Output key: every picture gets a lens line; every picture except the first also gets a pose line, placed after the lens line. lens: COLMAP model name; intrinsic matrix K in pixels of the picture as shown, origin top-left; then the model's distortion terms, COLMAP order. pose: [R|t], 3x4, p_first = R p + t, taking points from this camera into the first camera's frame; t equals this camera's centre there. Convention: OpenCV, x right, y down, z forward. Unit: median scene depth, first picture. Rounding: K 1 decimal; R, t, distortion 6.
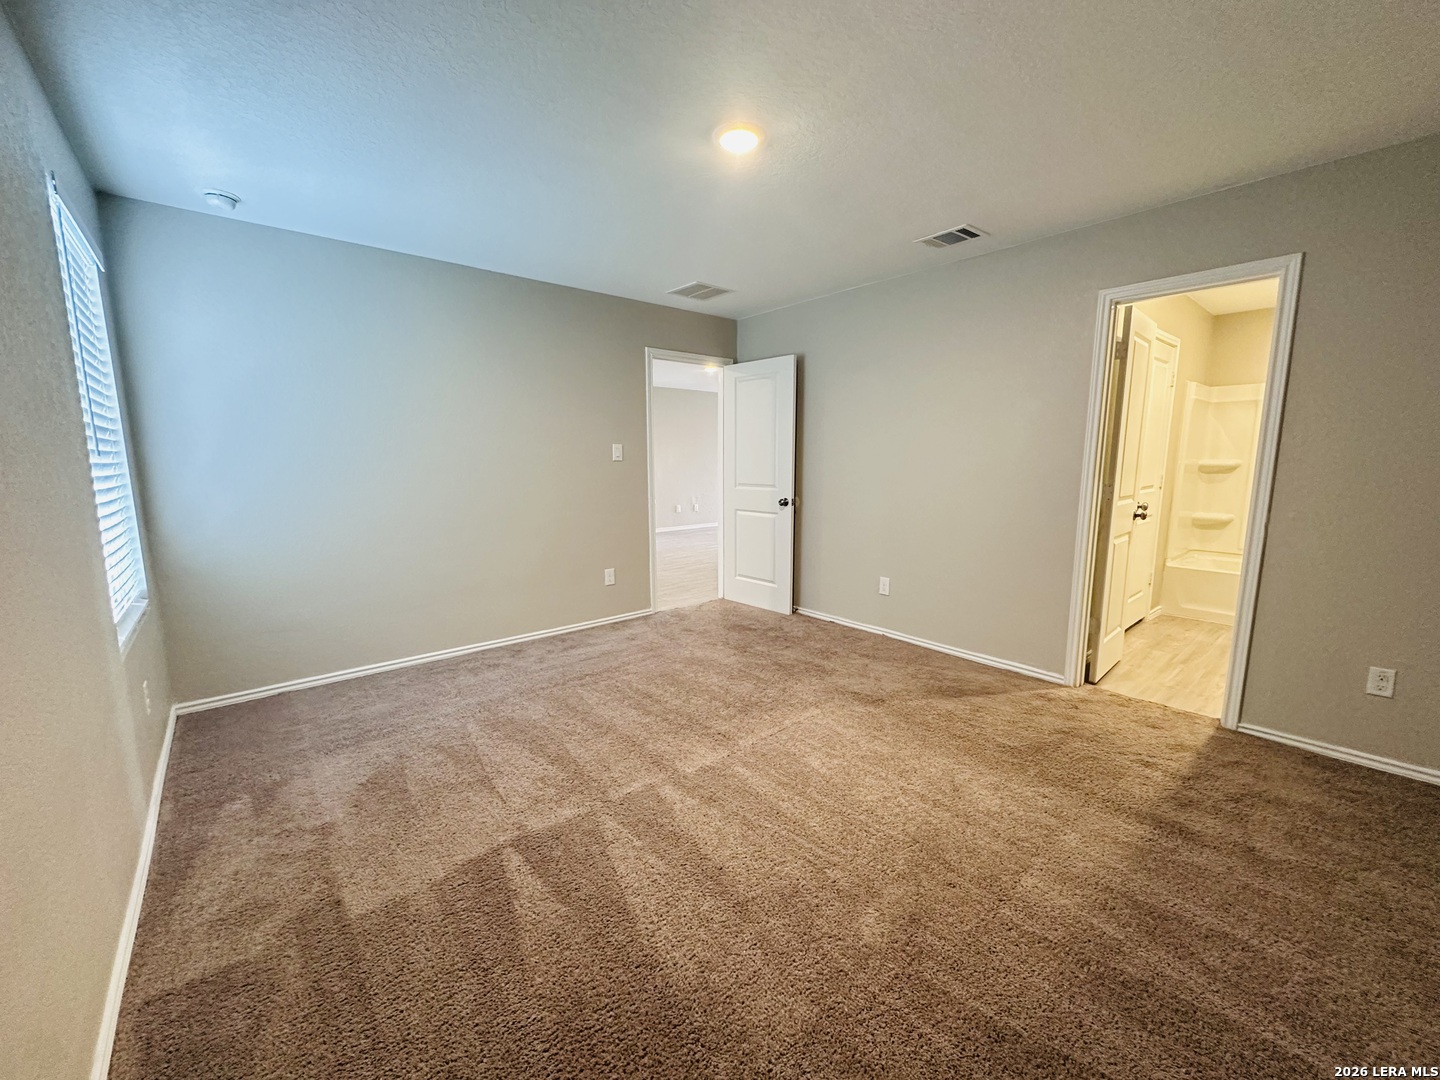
lens RADIAL K [[574.7, 0, 720.3], [0, 574.7, 540.0], [0, 0, 1]] dist [0.000201, 0.000355]
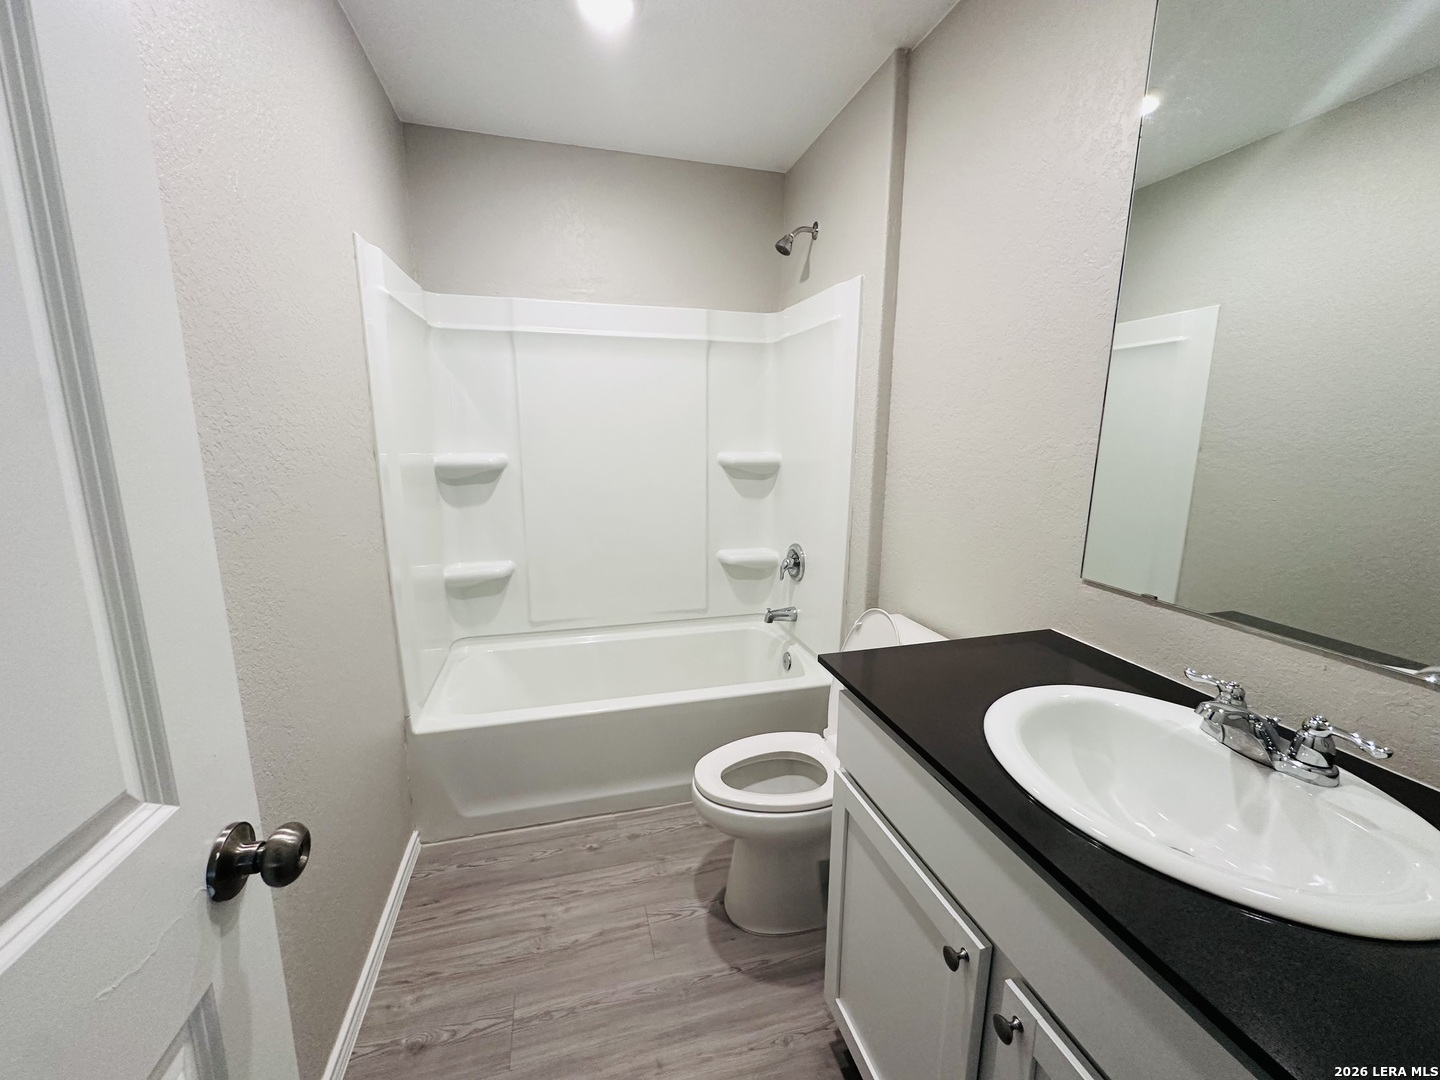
lens RADIAL K [[574.7, 0, 725.8], [0, 574.7, 538.1], [0, 0, 1]] dist [0.000201, 0.000355]
pose [[0.423018, -0.161235, 0.891661, 0.525608], [0.123463, 0.985120, 0.119562, -0.100192], [-0.897671, 0.059510, 0.436630, 0.610426]]
